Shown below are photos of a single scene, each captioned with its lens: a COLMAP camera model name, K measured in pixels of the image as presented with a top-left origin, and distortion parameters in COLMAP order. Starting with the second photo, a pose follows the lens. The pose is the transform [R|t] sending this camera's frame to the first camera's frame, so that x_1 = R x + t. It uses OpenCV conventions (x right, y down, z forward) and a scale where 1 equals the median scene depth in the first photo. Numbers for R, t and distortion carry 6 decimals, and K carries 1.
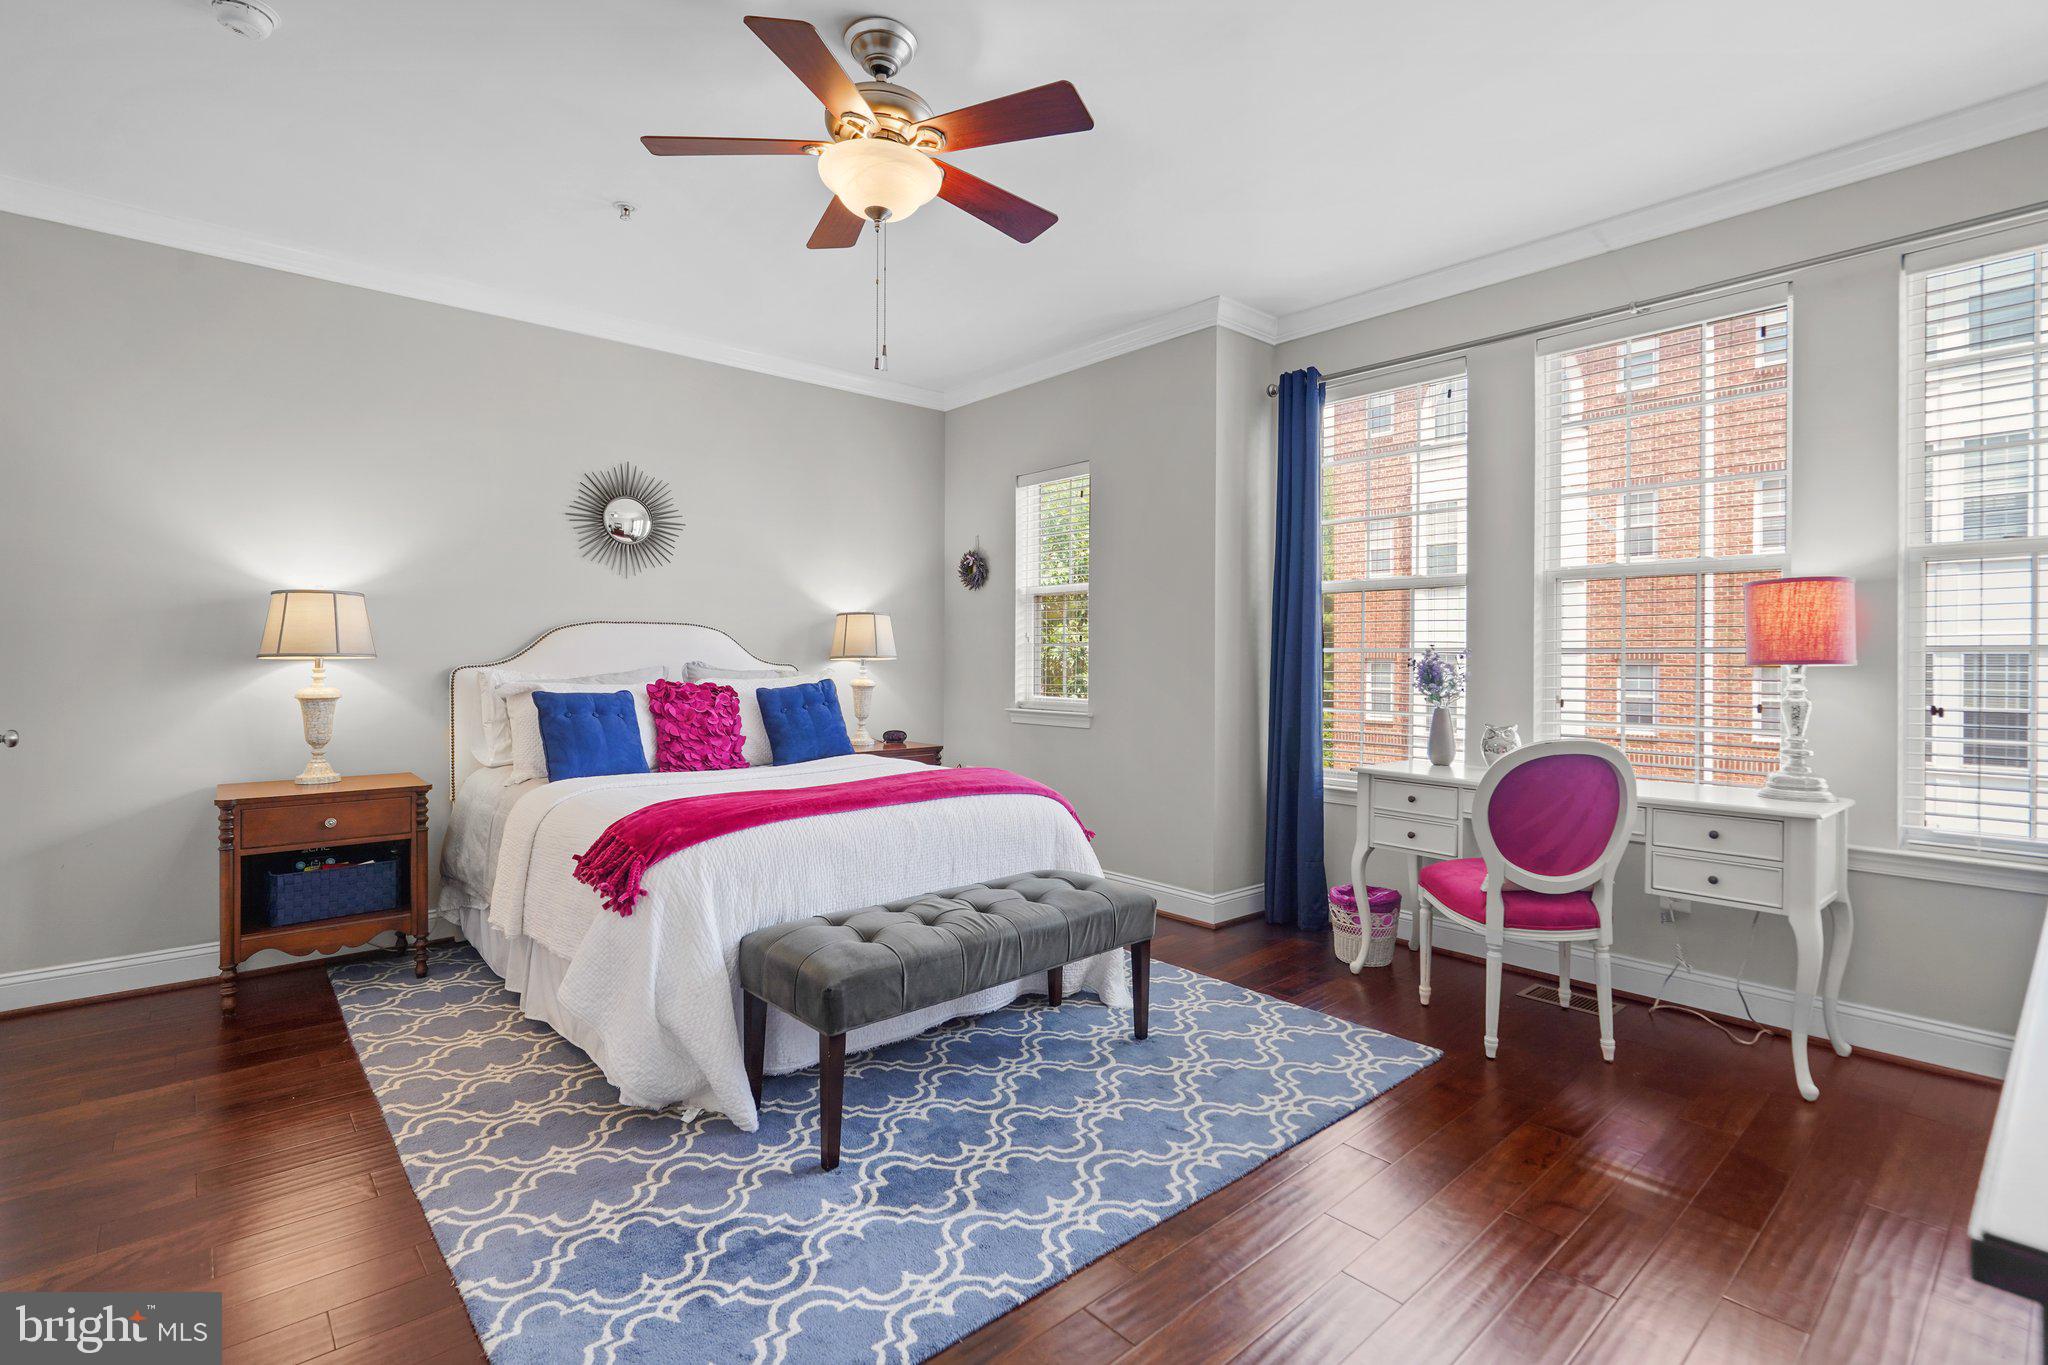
lens RADIAL K [[947.1, 0, 1018.8], [0, 947.1, 665.3], [0, 0, 1]] dist [-0.003674, -0.000026]
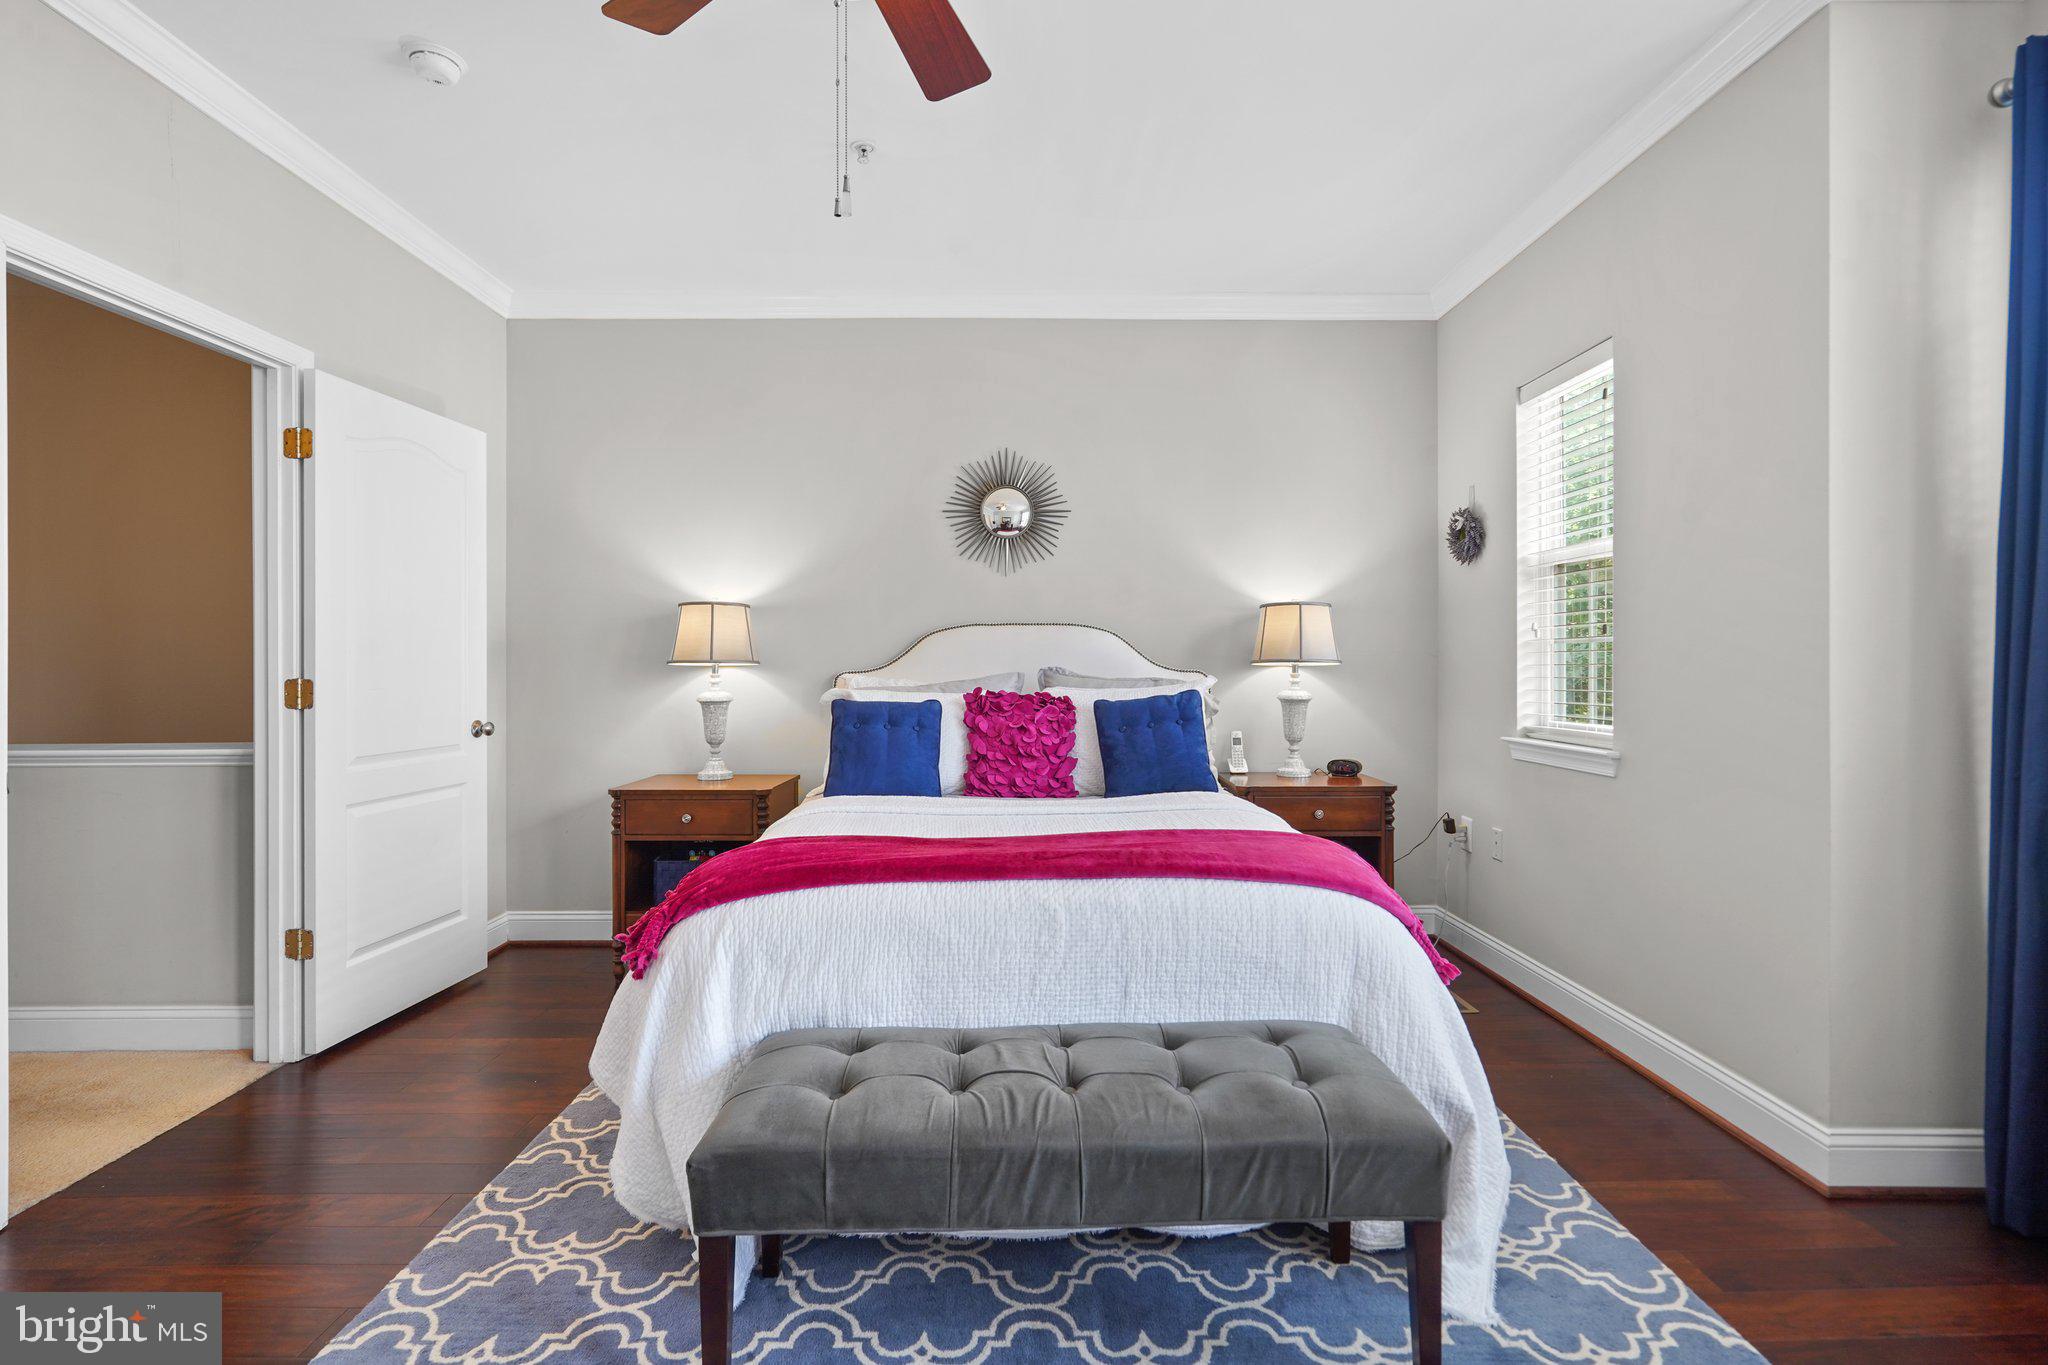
lens RADIAL K [[961.3, 0, 1026.8], [0, 961.3, 664.9], [0, 0, 1]] dist [-0.002717, 0.000455]
pose [[0.761973, -0.002991, -0.647601, 0.255309], [-0.001946, 0.999974, -0.006908, -0.000369], [0.647605, 0.006524, 0.761948, 0.397194]]
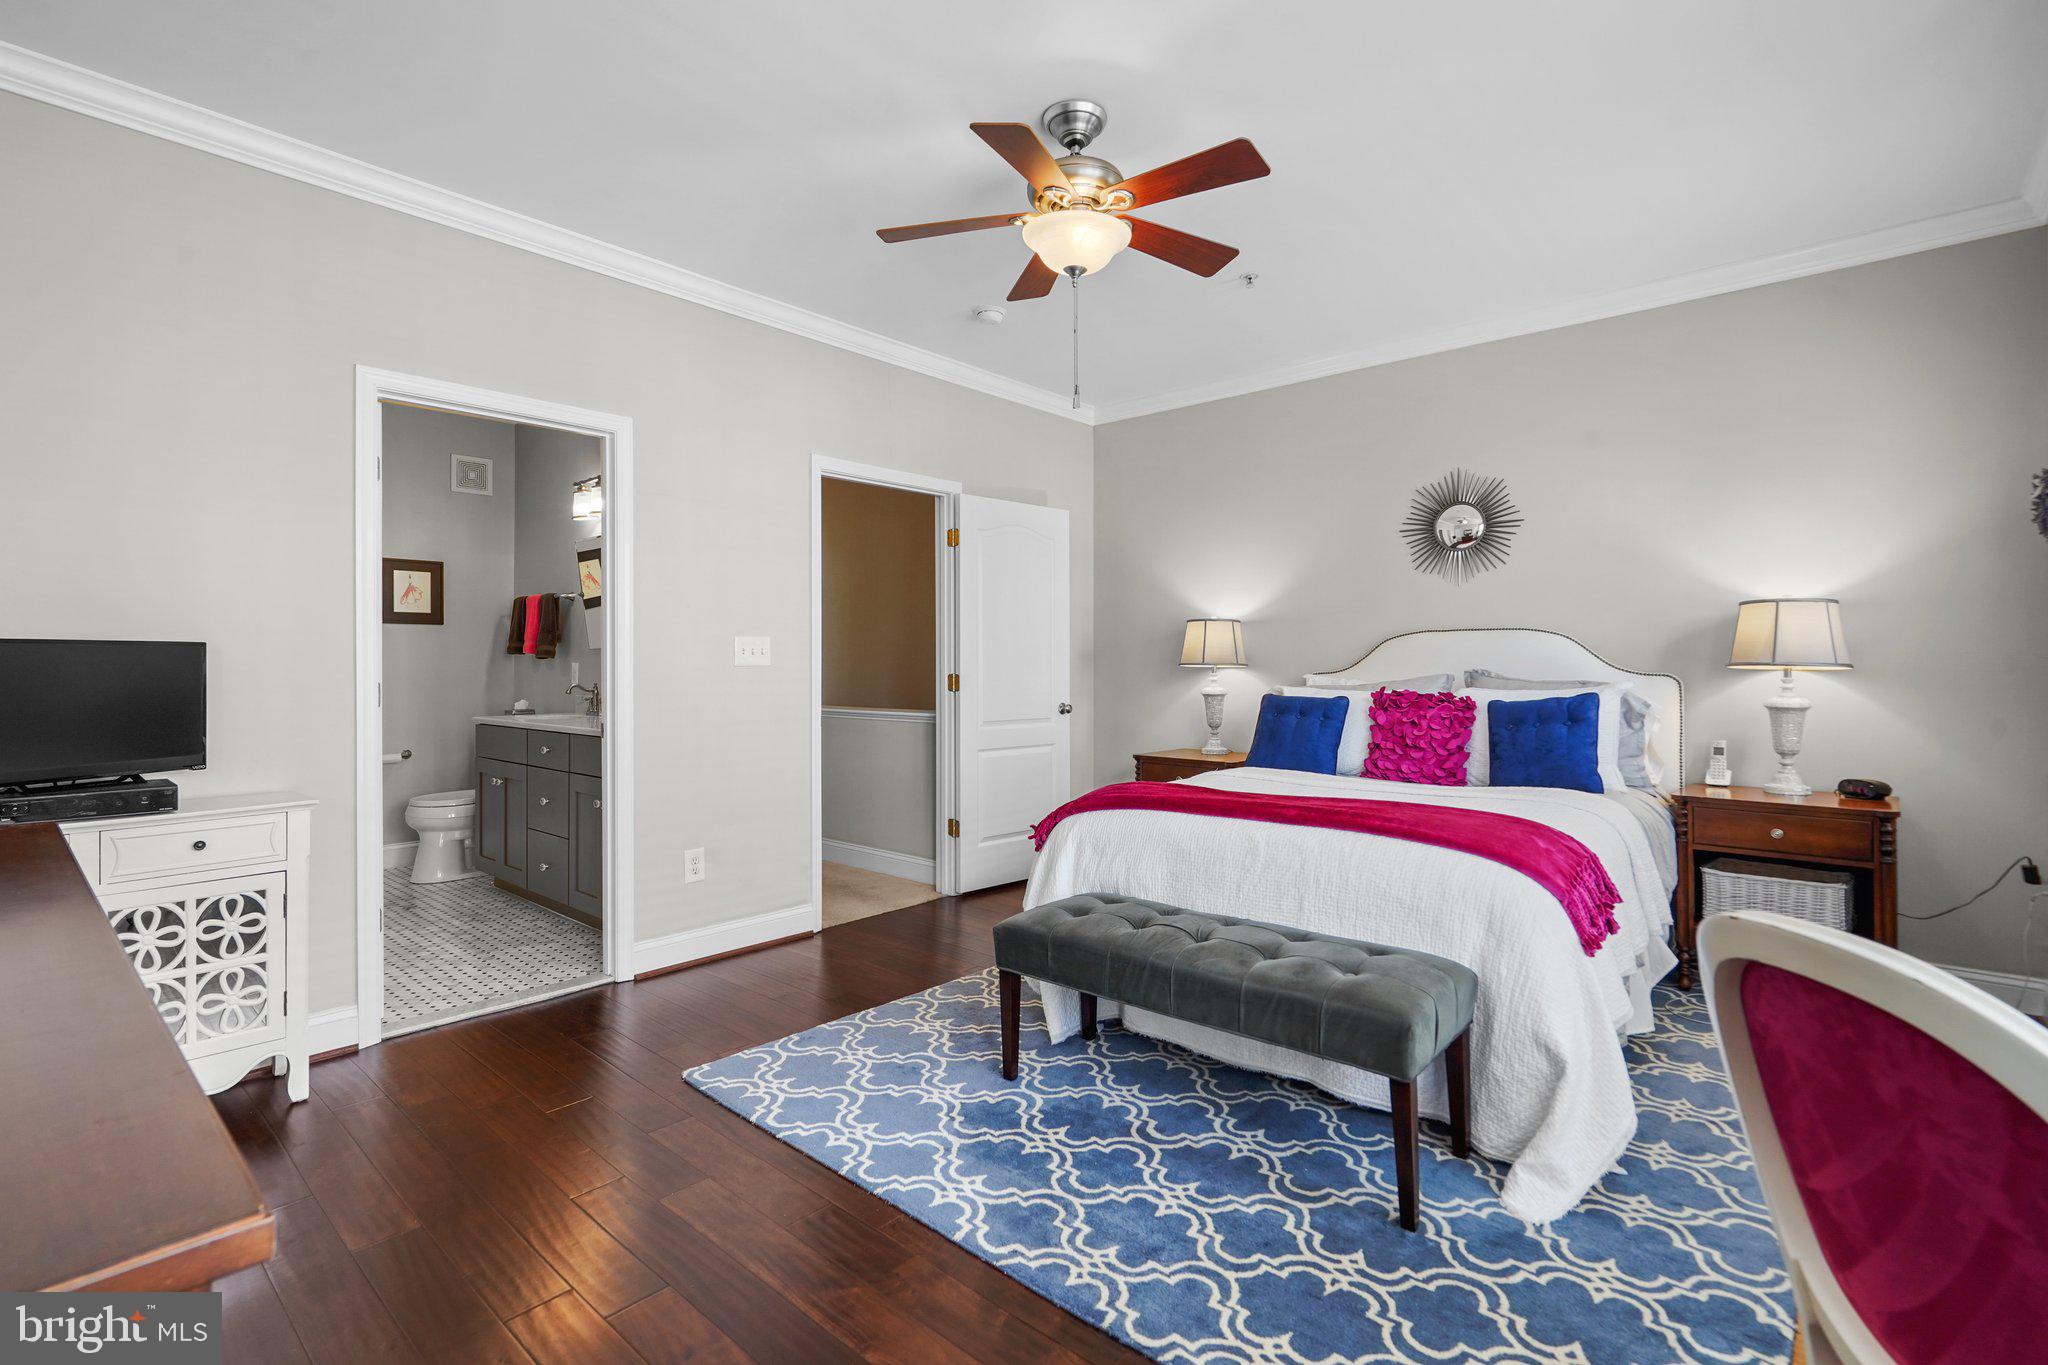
lens RADIAL K [[947.1, 0, 1018.8], [0, 947.1, 665.3], [0, 0, 1]] dist [-0.003674, -0.000026]
pose [[0.125170, -0.001634, -0.992134, 0.651309], [-0.008394, 0.999961, -0.002706, -0.002901], [0.992100, 0.008666, 0.125152, 0.540928]]
